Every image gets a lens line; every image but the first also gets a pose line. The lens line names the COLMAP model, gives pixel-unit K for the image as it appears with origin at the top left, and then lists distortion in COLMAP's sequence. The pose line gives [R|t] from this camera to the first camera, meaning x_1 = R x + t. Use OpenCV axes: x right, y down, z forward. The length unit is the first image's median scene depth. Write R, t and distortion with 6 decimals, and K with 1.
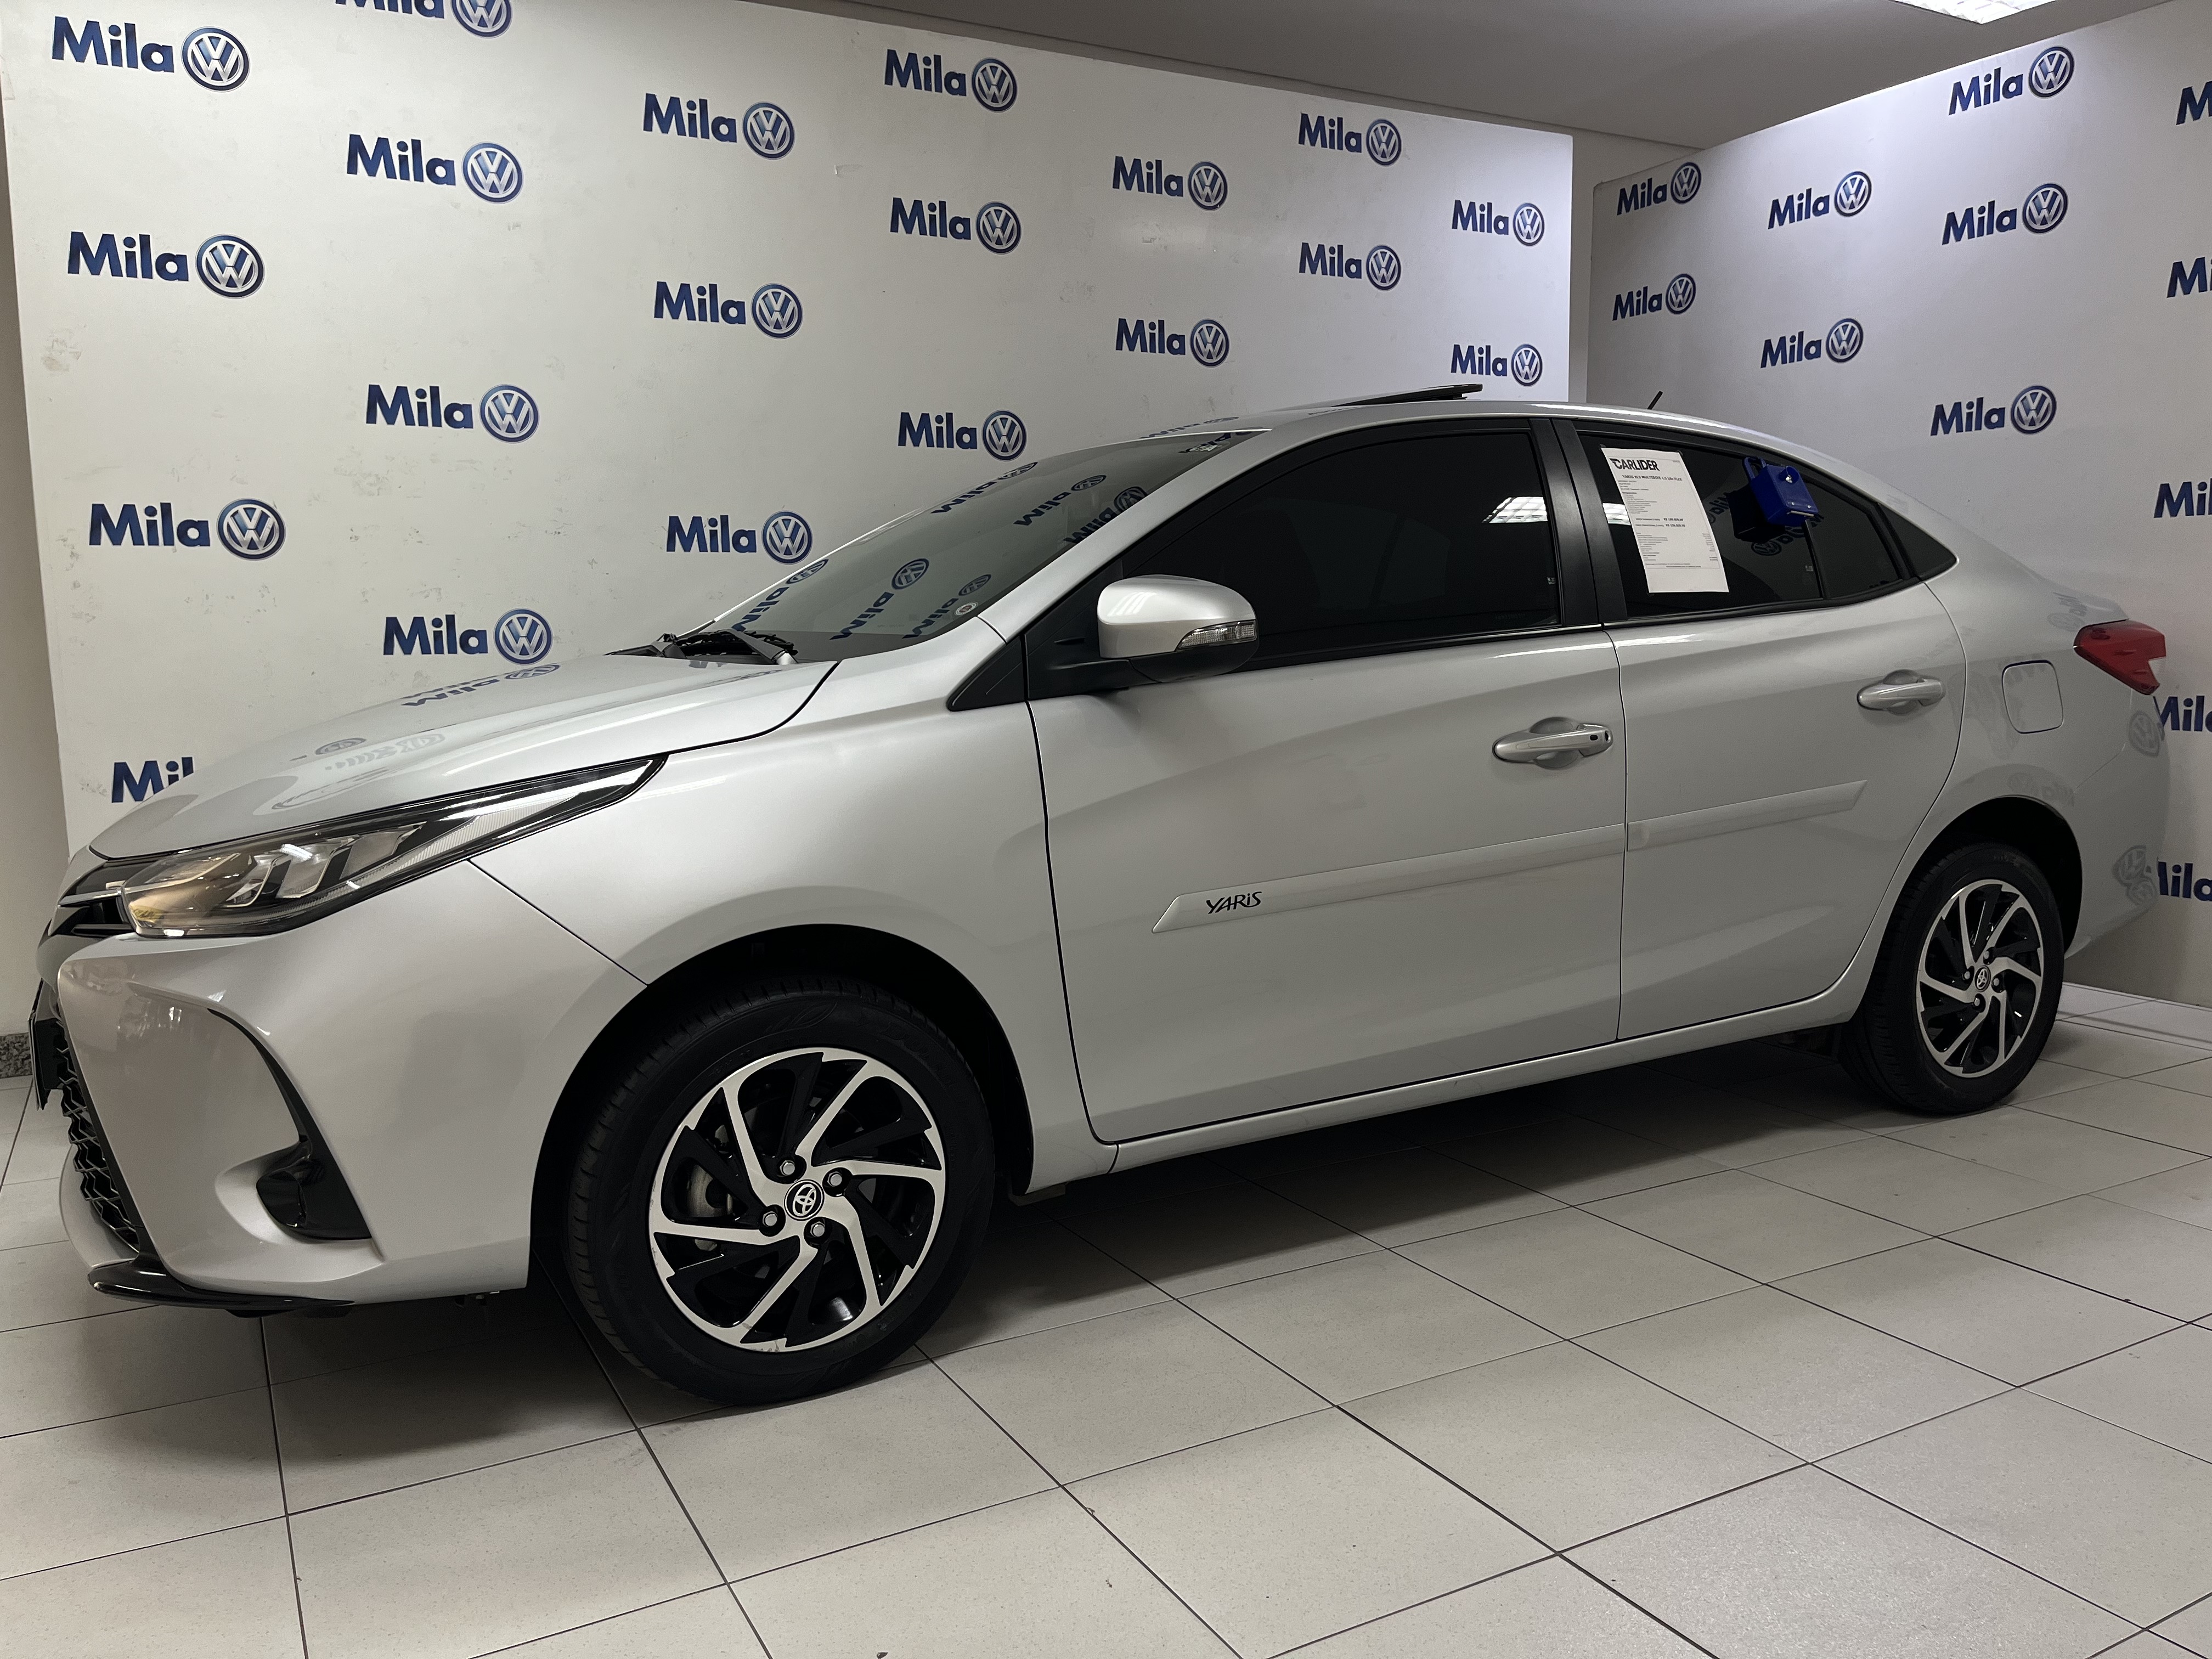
lens RADIAL K [[1648.8, 0, 1099.4], [0, 1648.8, 835.4], [0, 0, 1]] dist [0.099919, -0.142221]
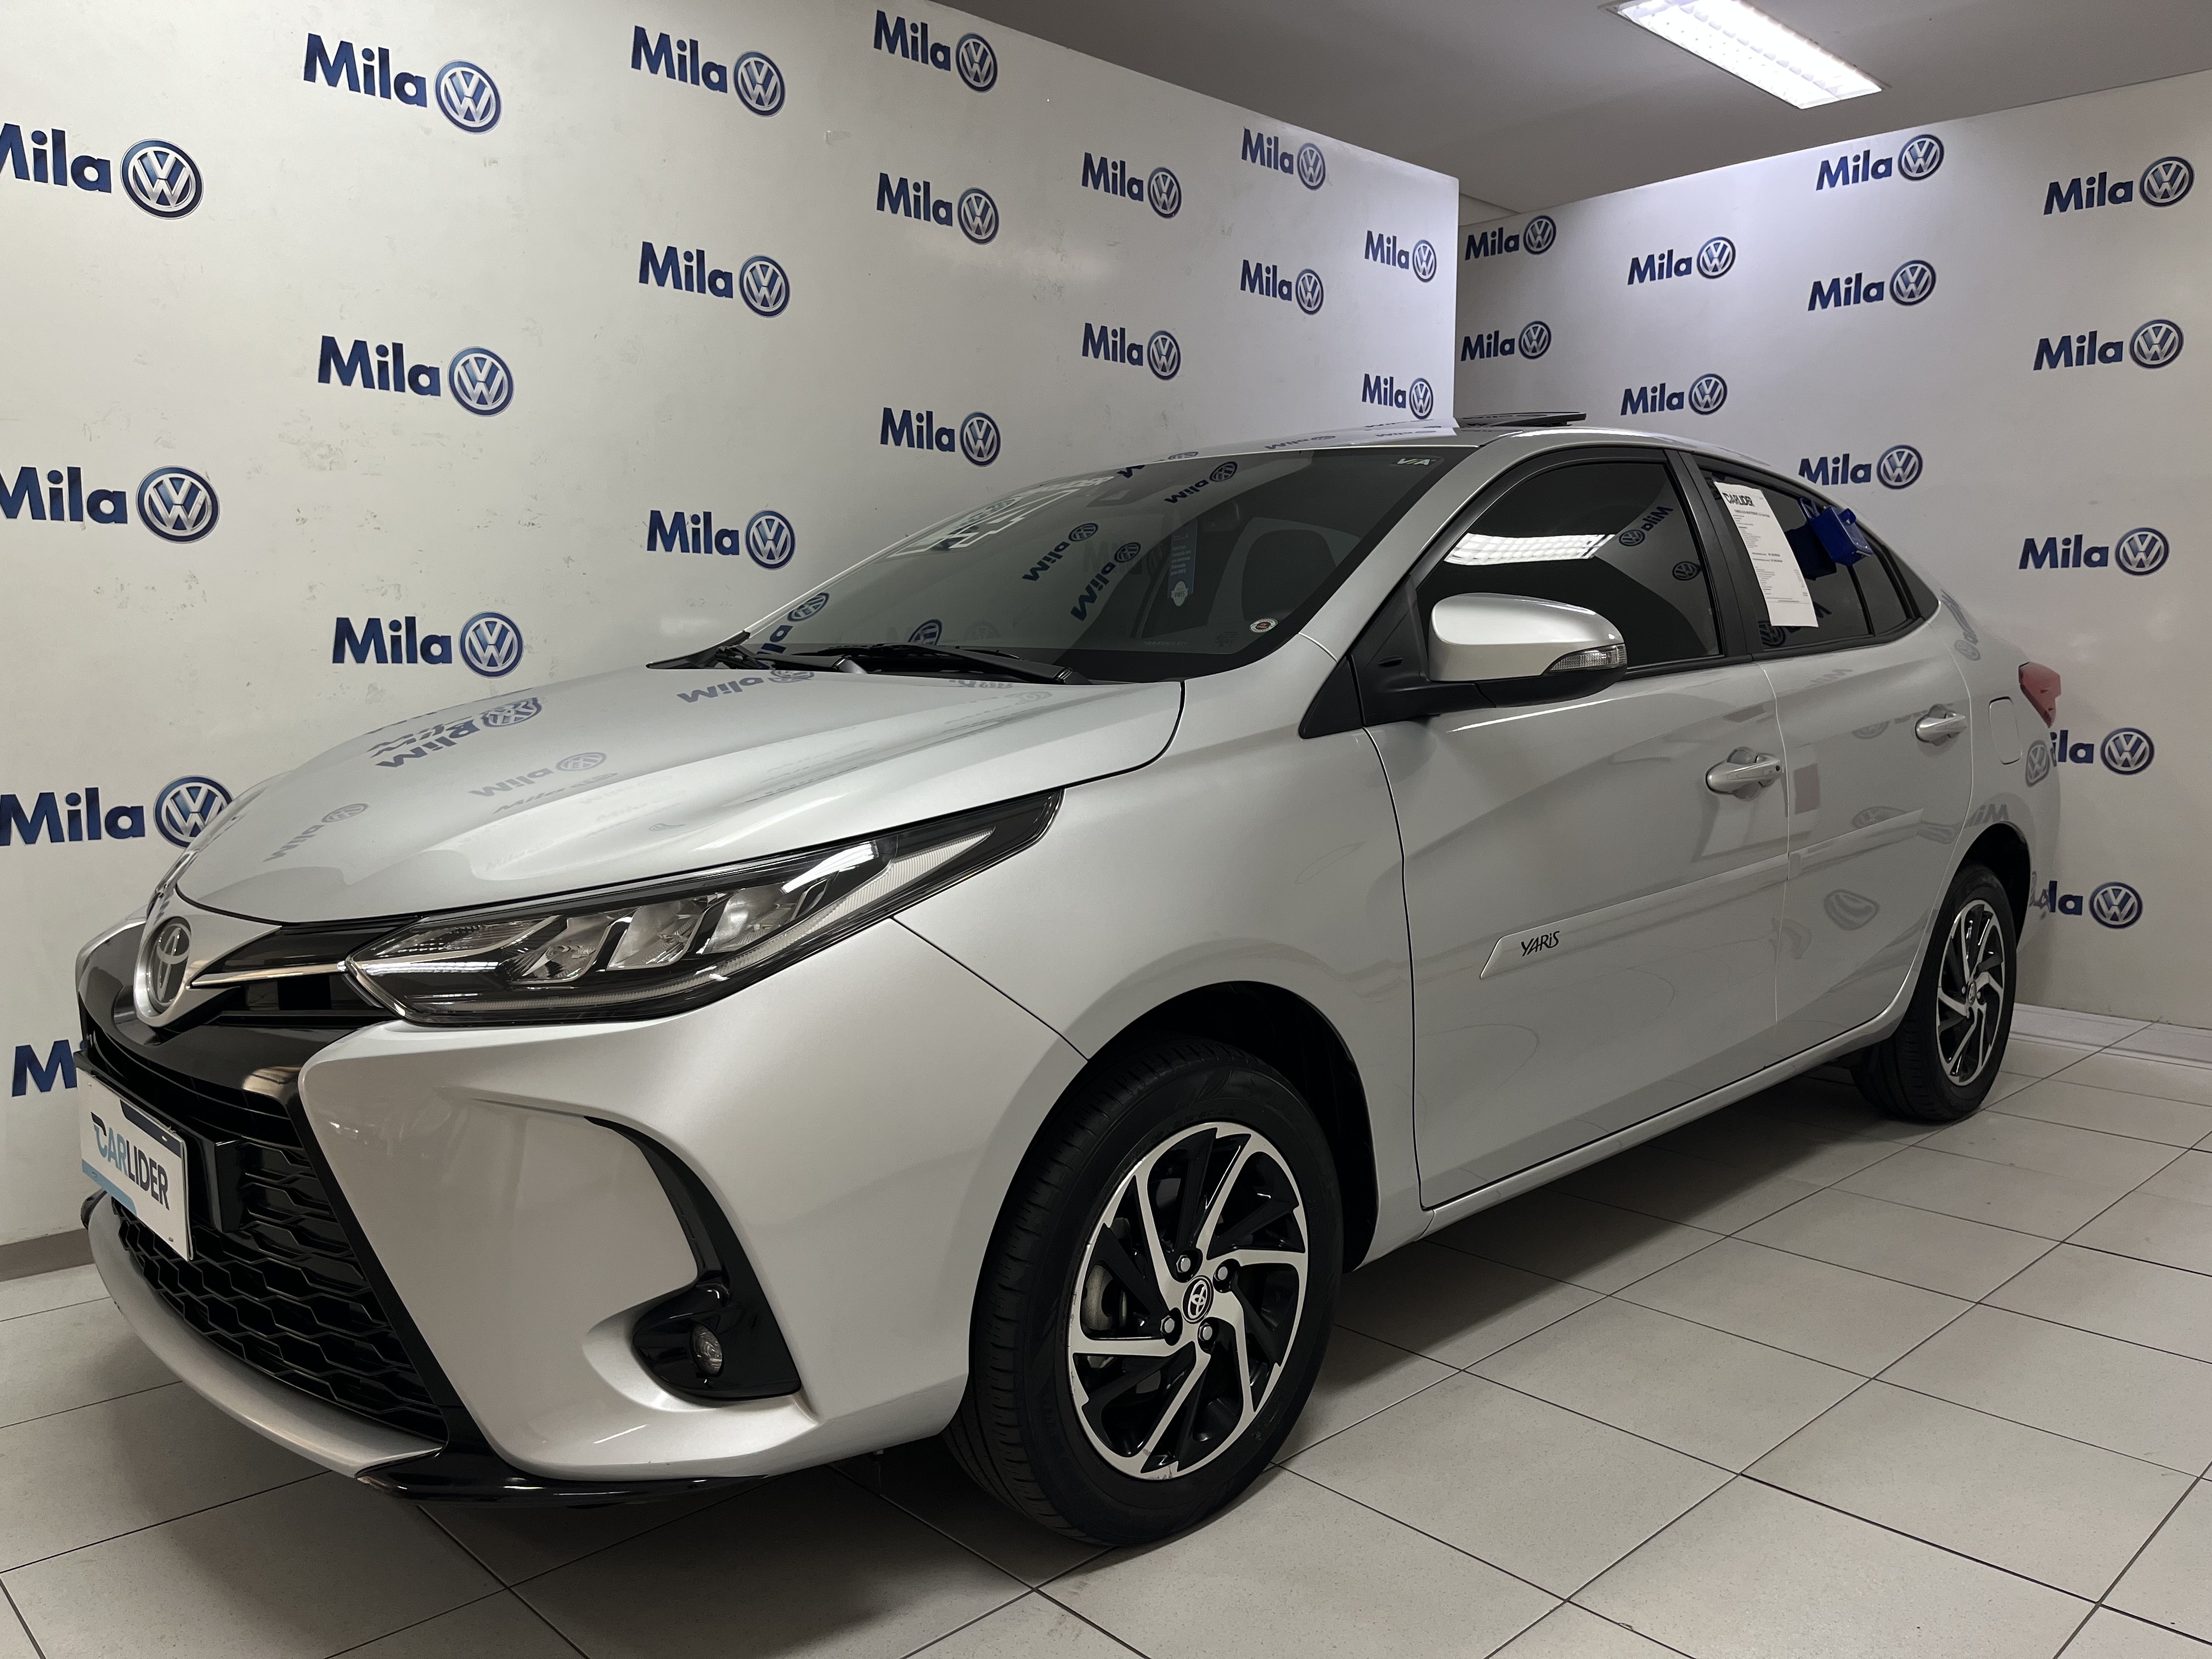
lens RADIAL K [[1648.8, 0, 1099.4], [0, 1648.8, 835.4], [0, 0, 1]] dist [0.099919, -0.142221]
pose [[0.965002, -0.008207, 0.262113, -0.279795], [0.011728, 0.999861, -0.011874, -0.008610], [-0.261979, 0.014533, 0.964964, 0.104407]]
